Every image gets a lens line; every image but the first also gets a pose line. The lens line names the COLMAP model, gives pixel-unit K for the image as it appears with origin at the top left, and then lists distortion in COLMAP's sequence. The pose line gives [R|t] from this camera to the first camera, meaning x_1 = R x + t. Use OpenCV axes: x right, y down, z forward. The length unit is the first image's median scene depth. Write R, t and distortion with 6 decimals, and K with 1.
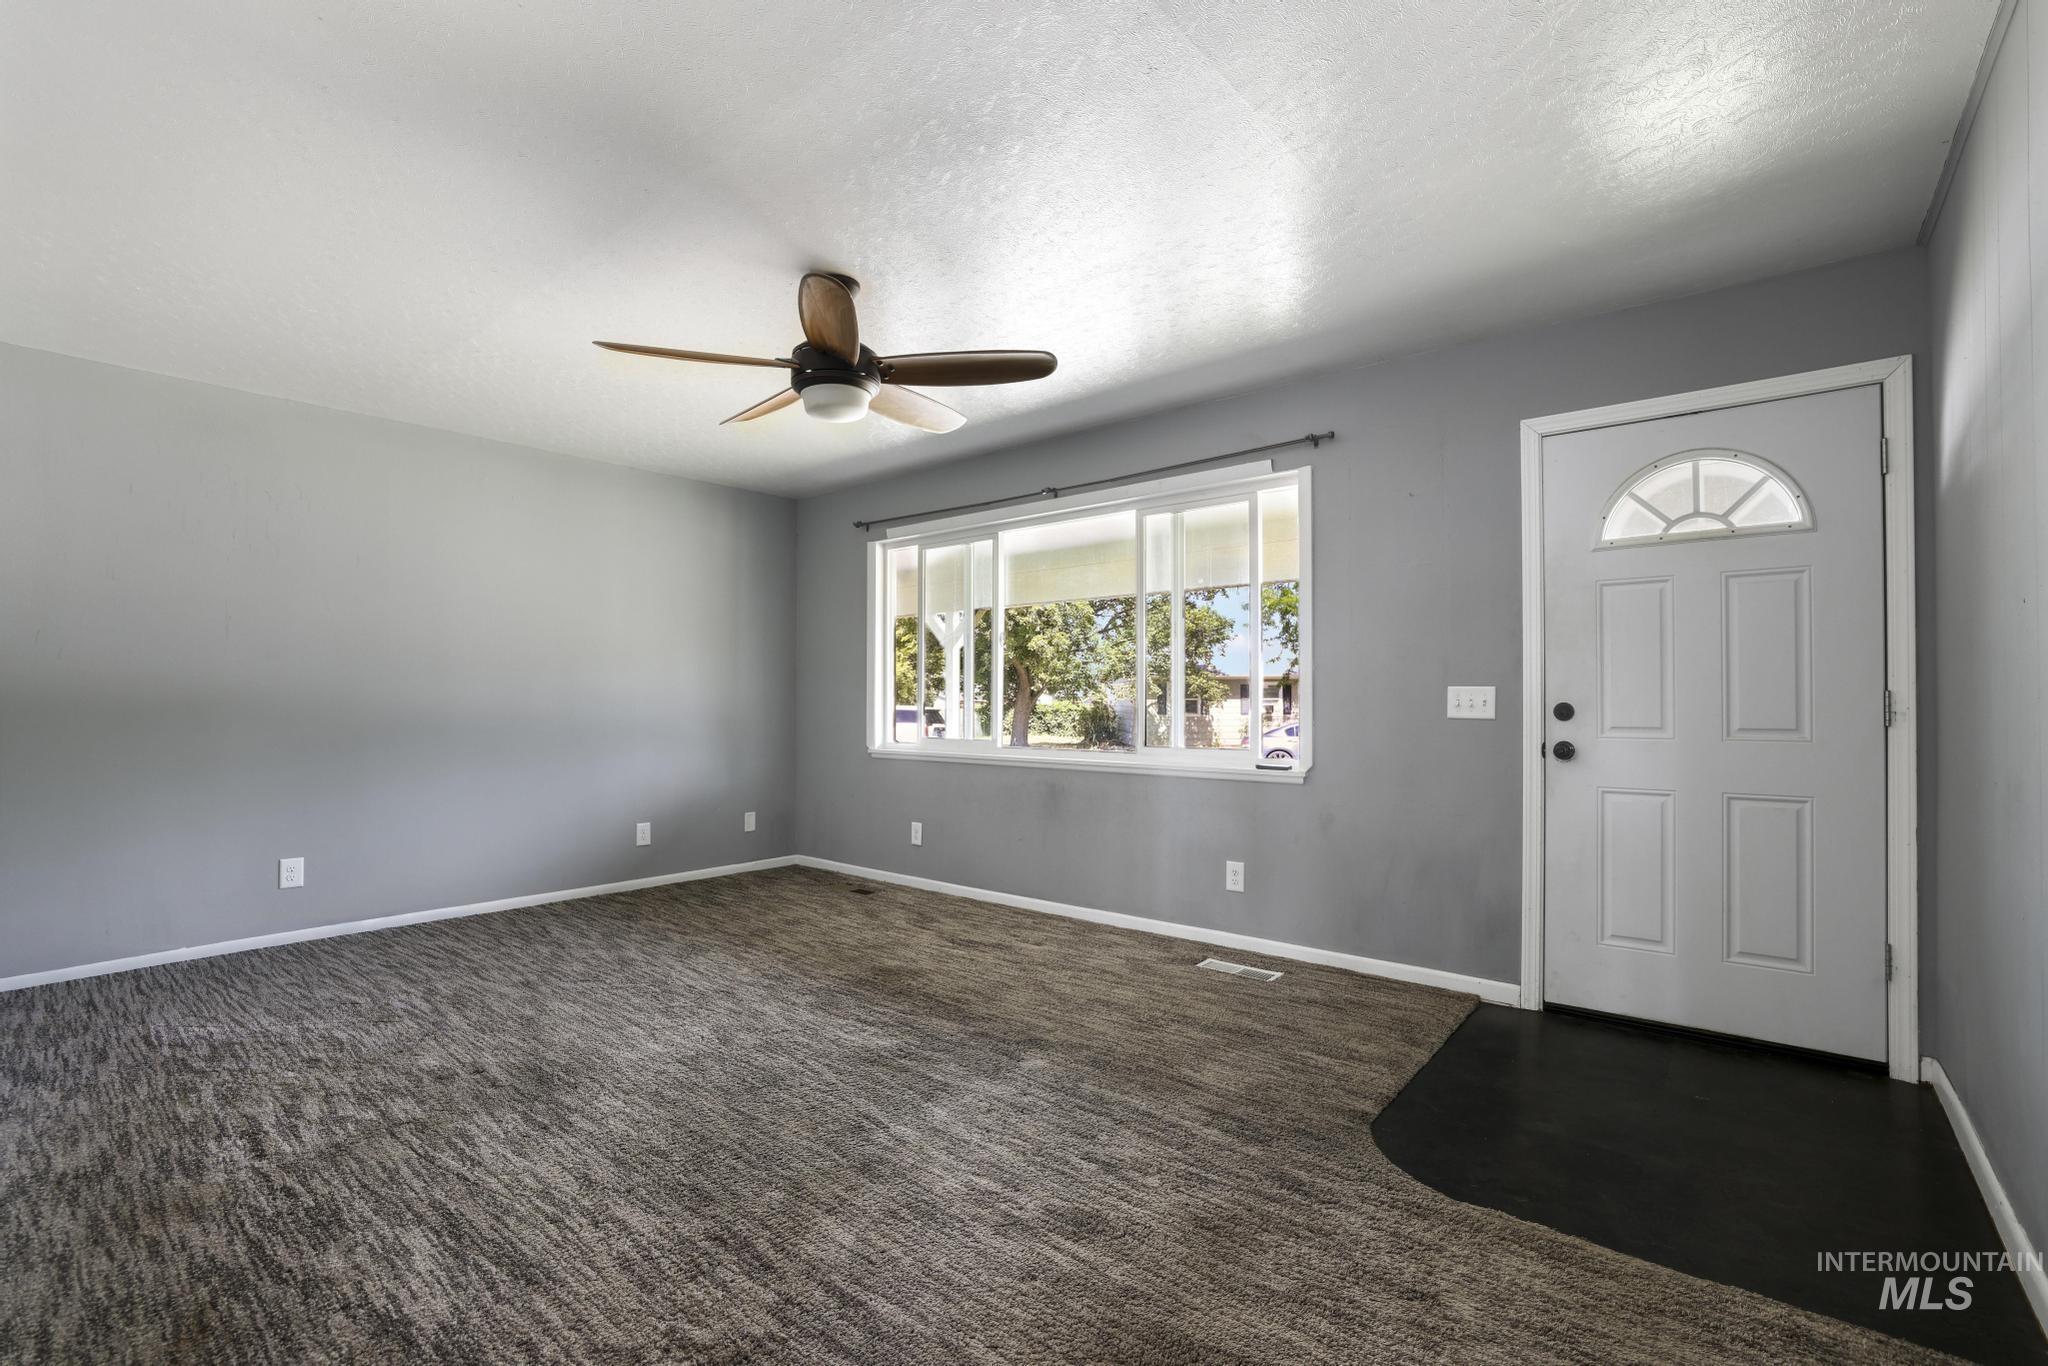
lens RADIAL K [[886.5, 0, 1001.6], [0, 886.5, 665.7], [0, 0, 1]] dist [-0.043173, 0.009407]
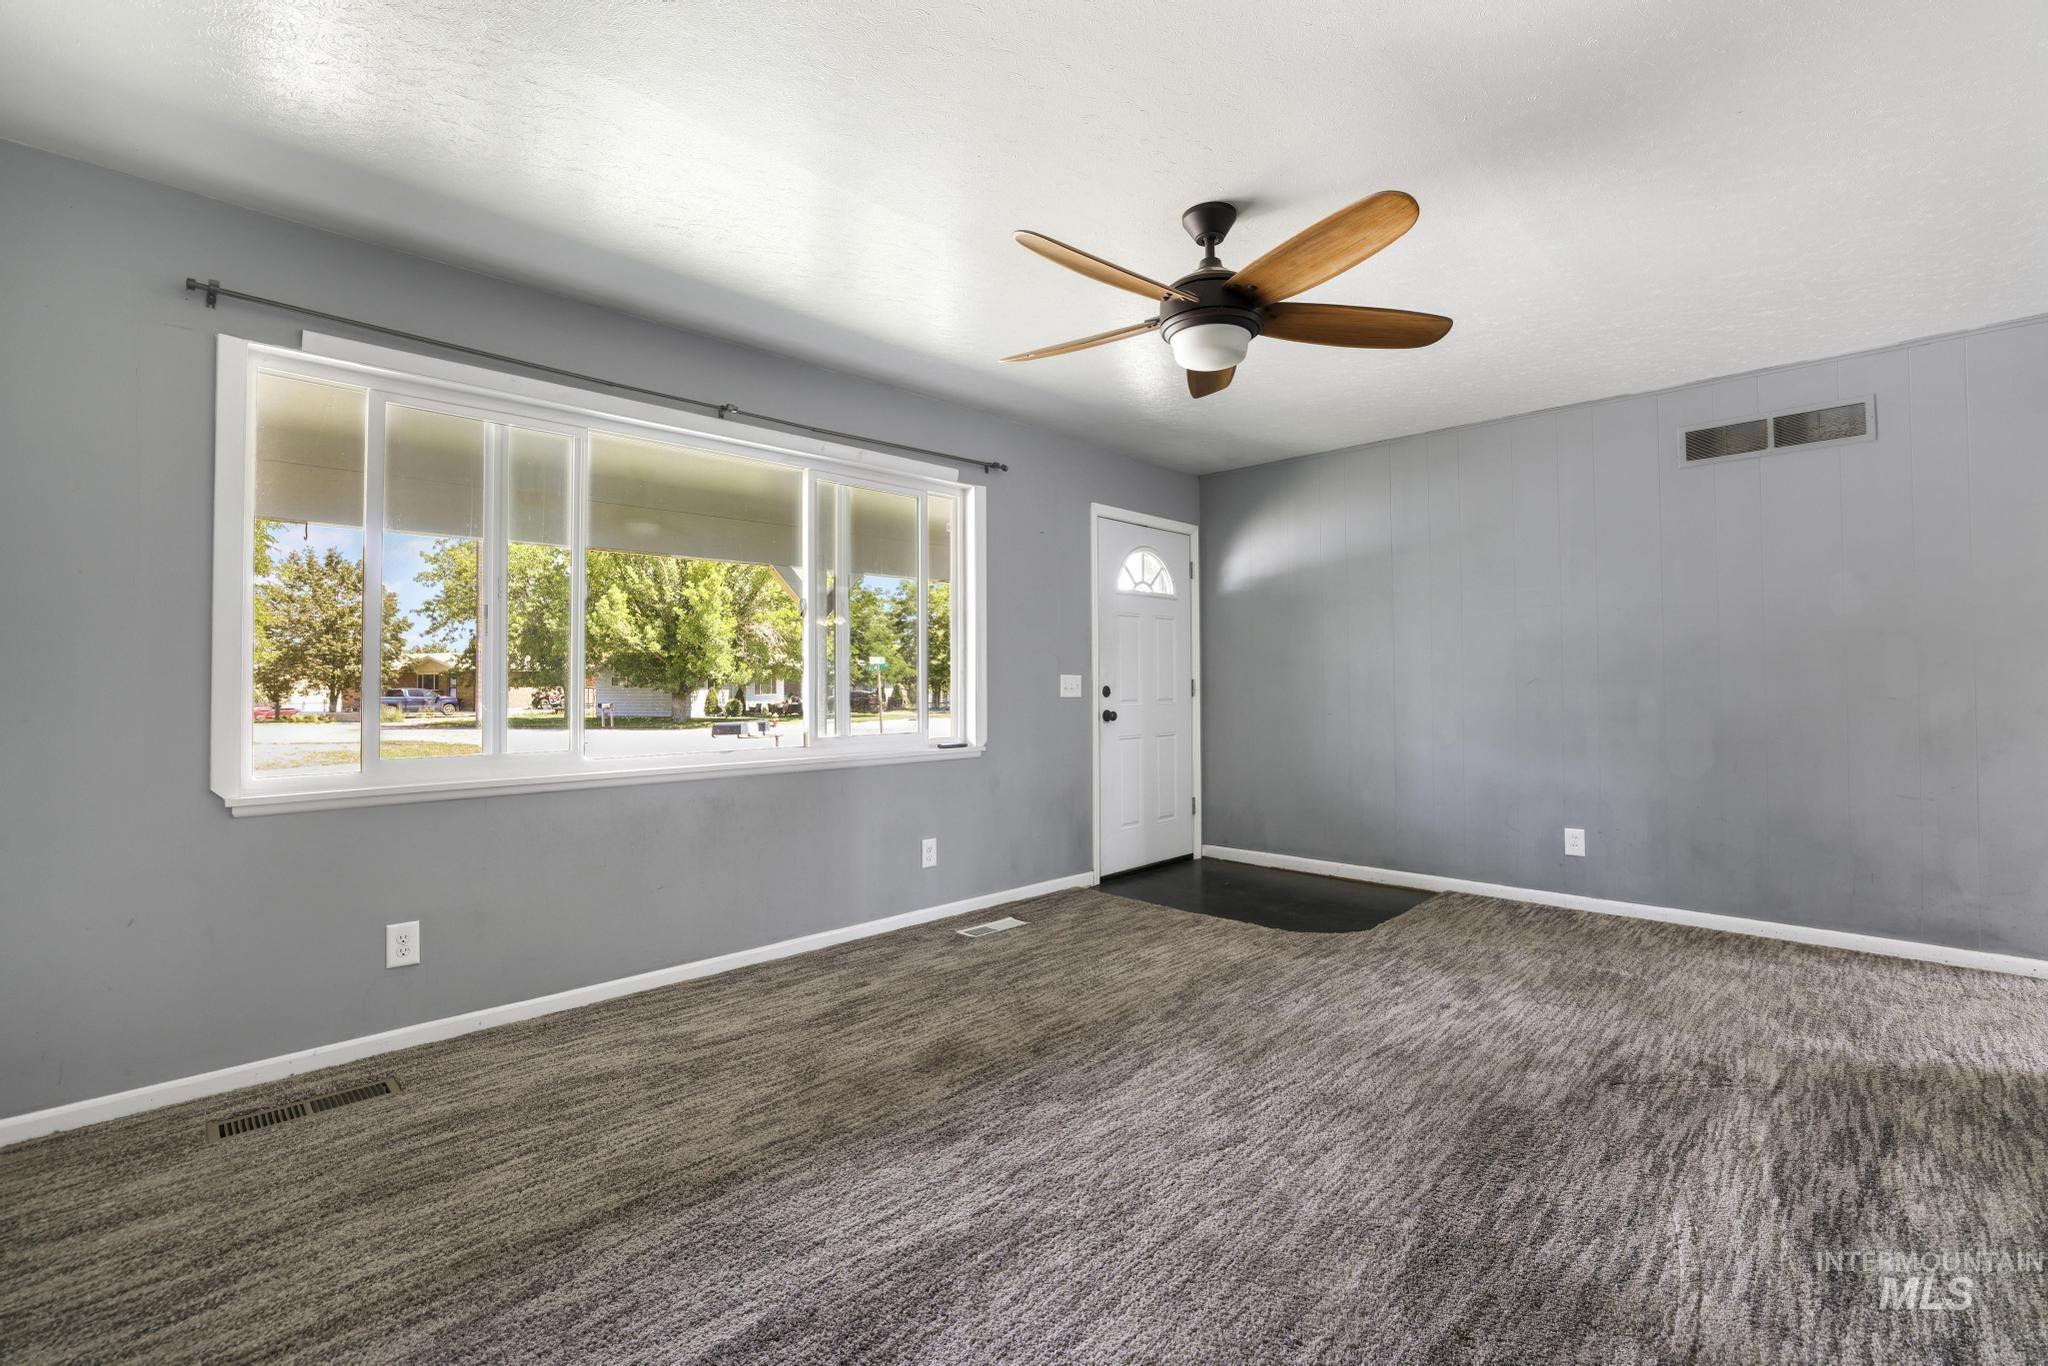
lens RADIAL K [[886.5, 0, 1001.6], [0, 886.5, 665.7], [0, 0, 1]] dist [-0.043173, 0.009407]
pose [[0.089701, 0.019716, 0.995774, -0.930566], [-0.032006, 0.999345, -0.016904, 0.036058], [-0.995454, -0.030354, 0.090273, 0.979537]]
